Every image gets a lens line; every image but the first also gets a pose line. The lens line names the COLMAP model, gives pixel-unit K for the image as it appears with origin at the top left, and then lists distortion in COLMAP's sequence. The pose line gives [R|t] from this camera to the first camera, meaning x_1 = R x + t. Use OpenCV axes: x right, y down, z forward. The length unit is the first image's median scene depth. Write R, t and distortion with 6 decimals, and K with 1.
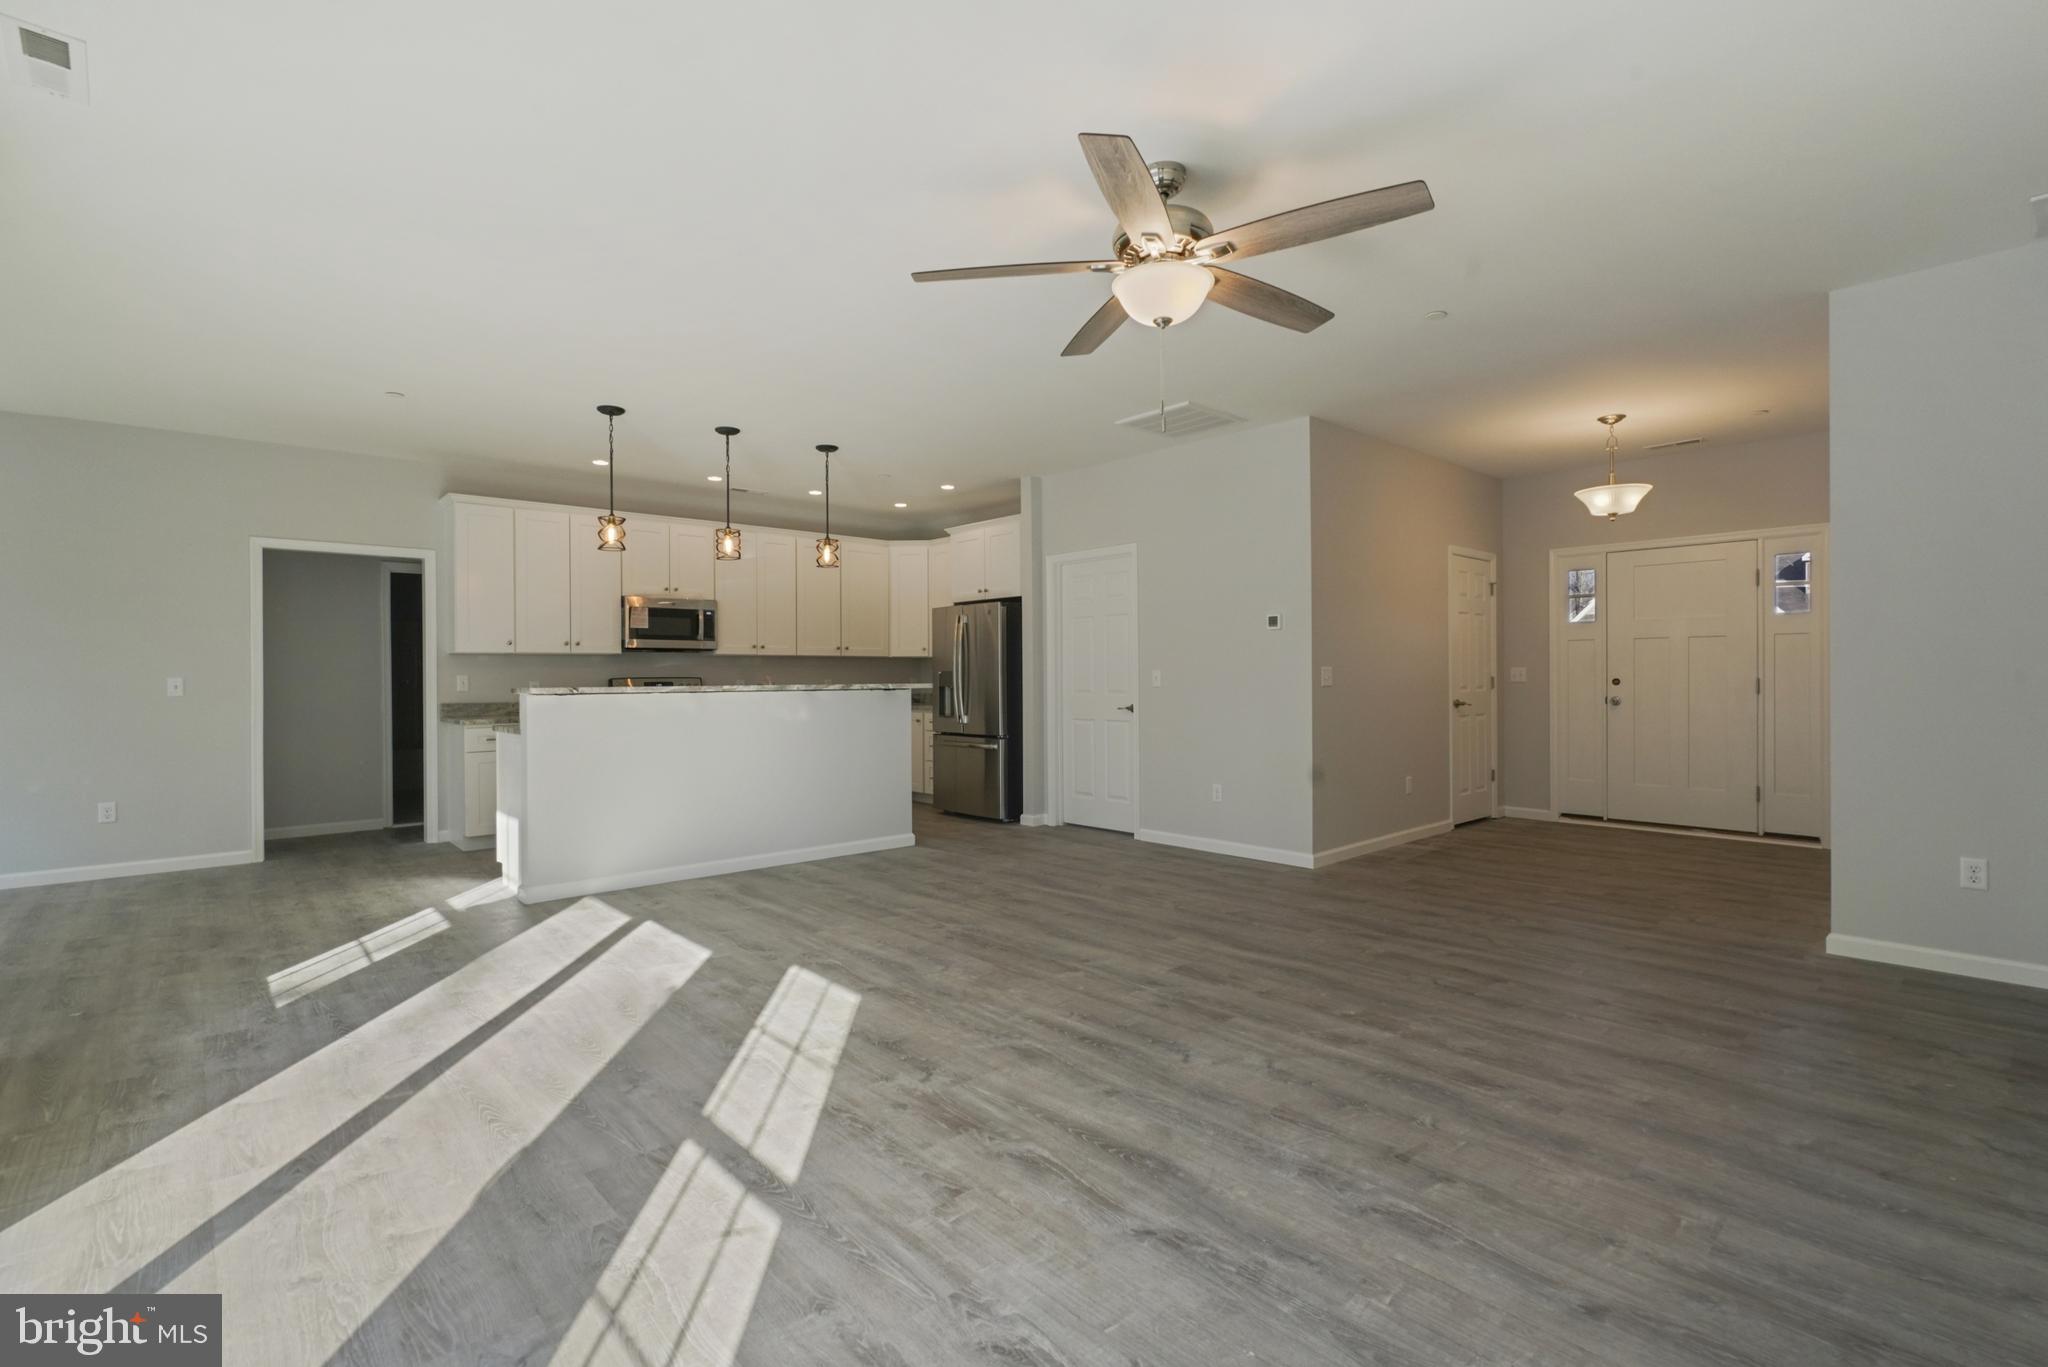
lens RADIAL K [[941.0, 0, 1016.3], [0, 941.0, 680.5], [0, 0, 1]] dist [-0.015001, 0.003389]
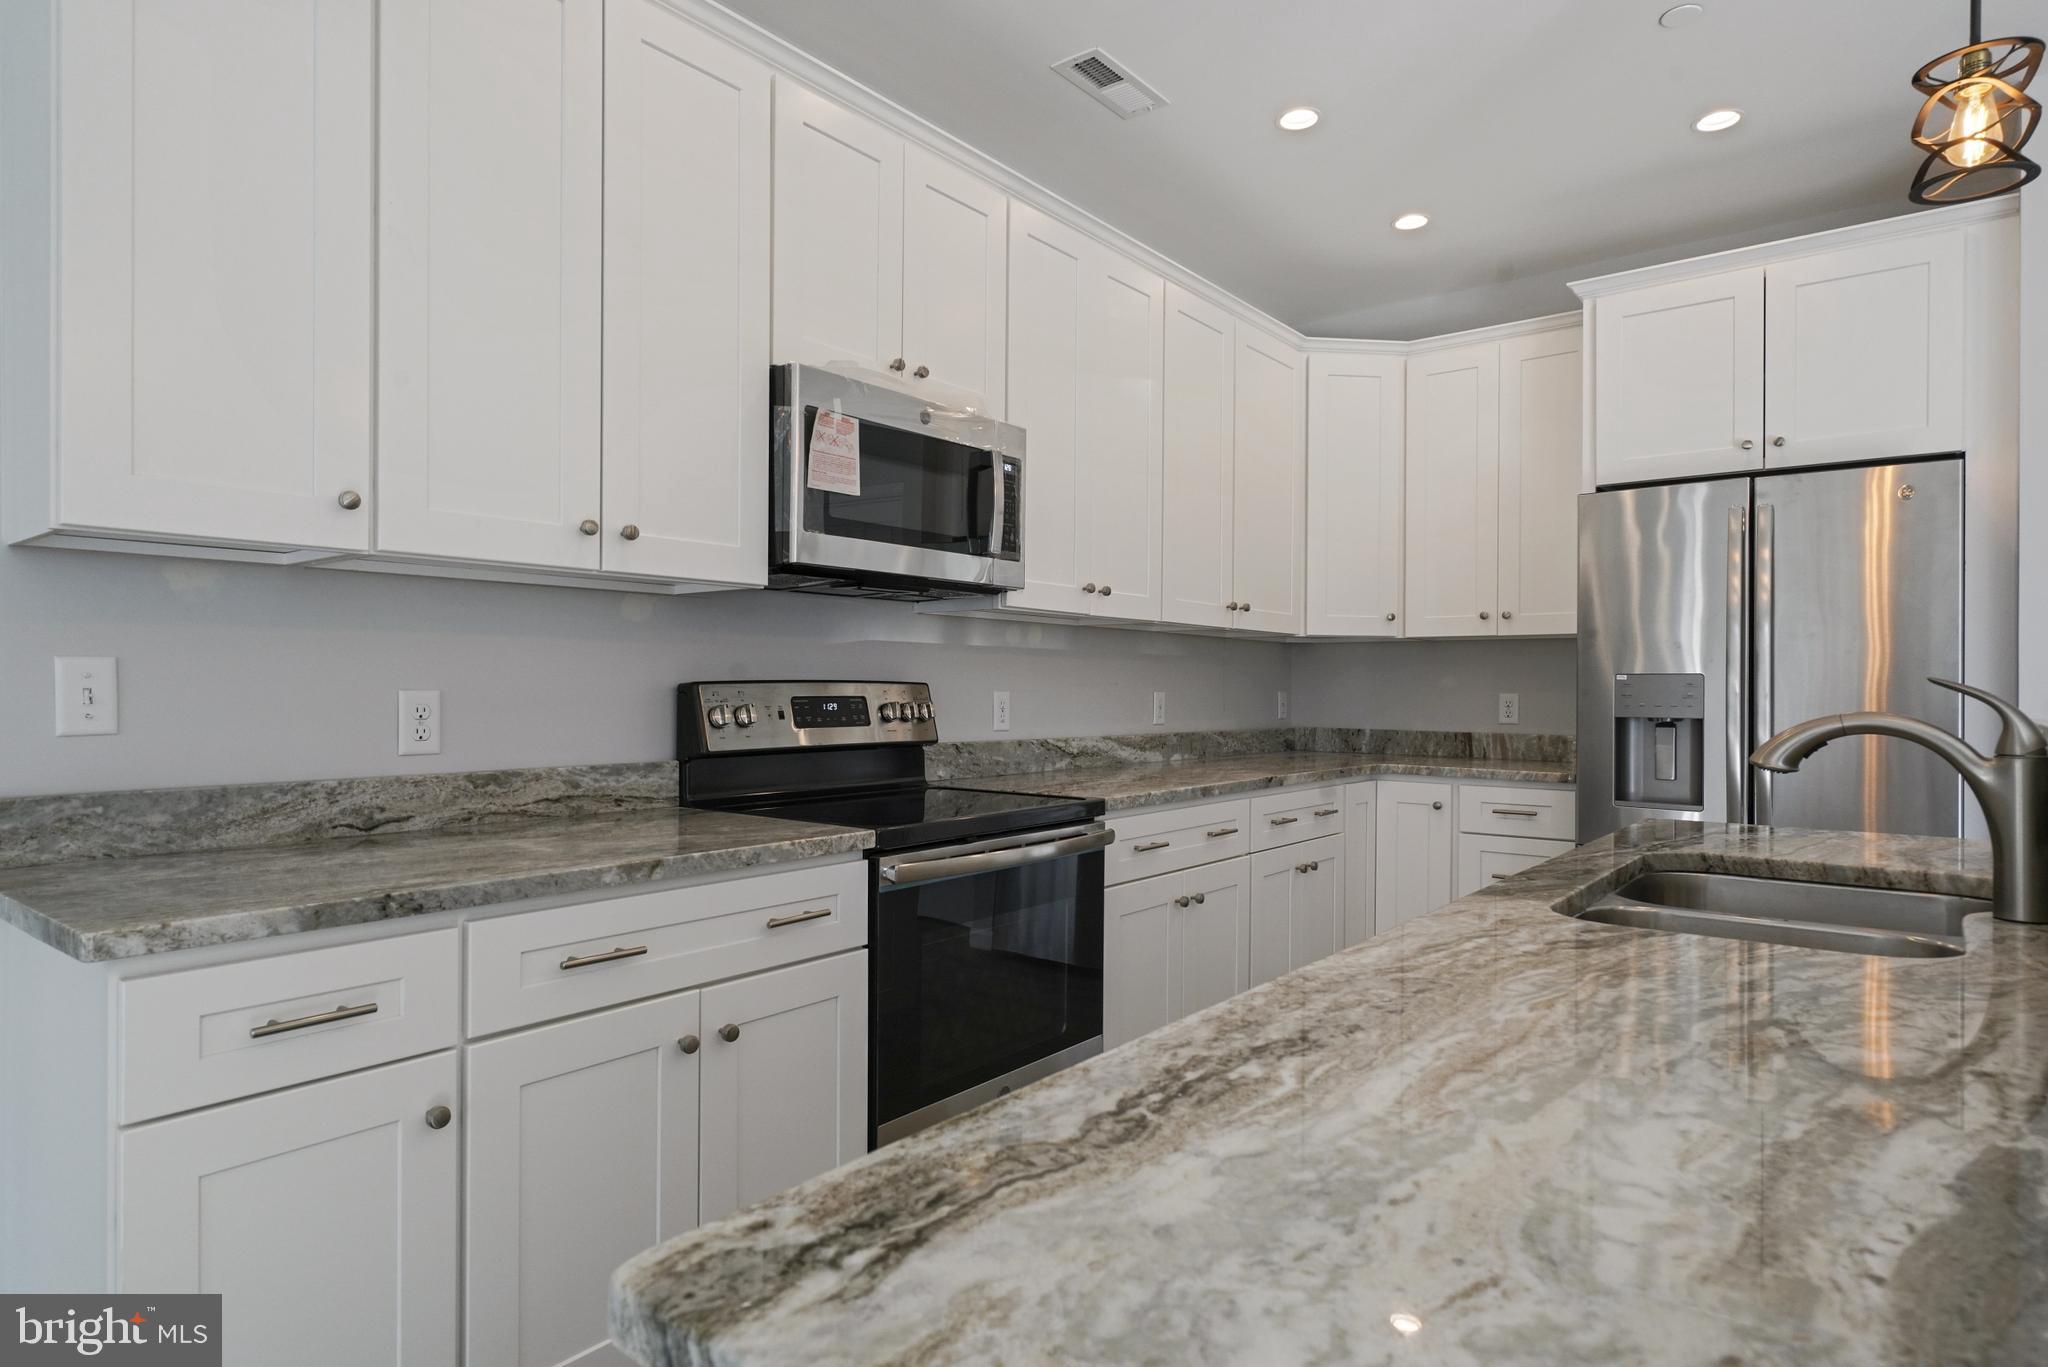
lens RADIAL K [[1143.8, 0, 1011.8], [0, 1143.8, 688.7], [0, 0, 1]] dist [-0.005218, -0.000942]
pose [[0.986808, 0.012950, 0.161375, -0.516082], [-0.012632, 0.999916, -0.002998, -0.000081], [-0.161400, 0.000920, 0.986889, 0.861428]]
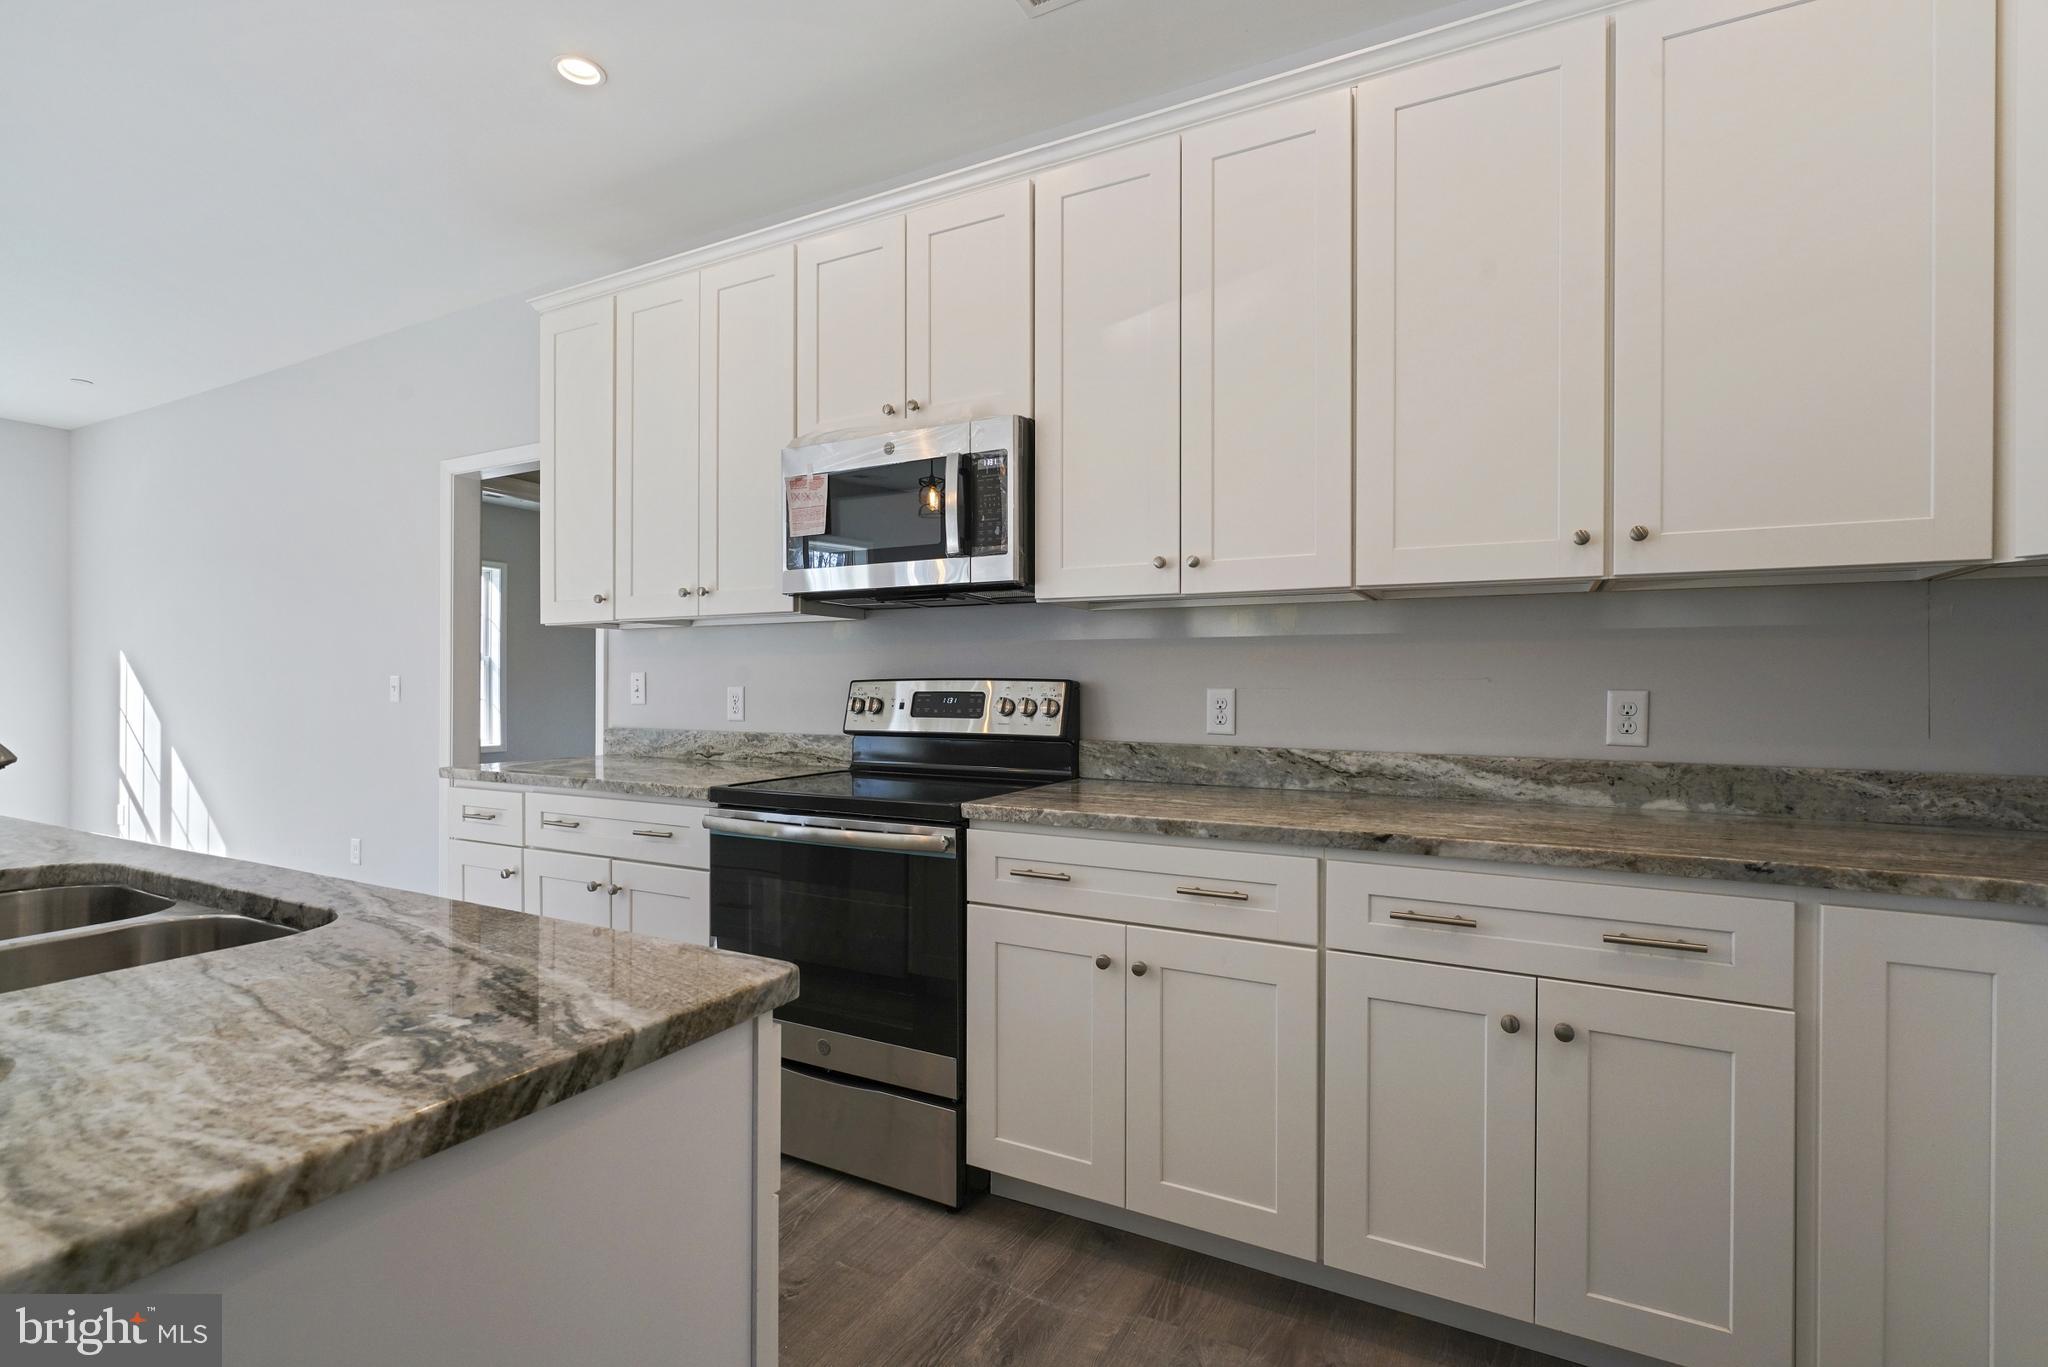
lens RADIAL K [[941.0, 0, 1013.5], [0, 941.0, 682.5], [0, 0, 1]] dist [-0.015001, 0.003389]
pose [[0.340971, 0.006460, -0.940052, -0.058784], [-0.007901, 0.999961, 0.004005, -0.004091], [0.940041, 0.006061, 0.341009, 1.219856]]
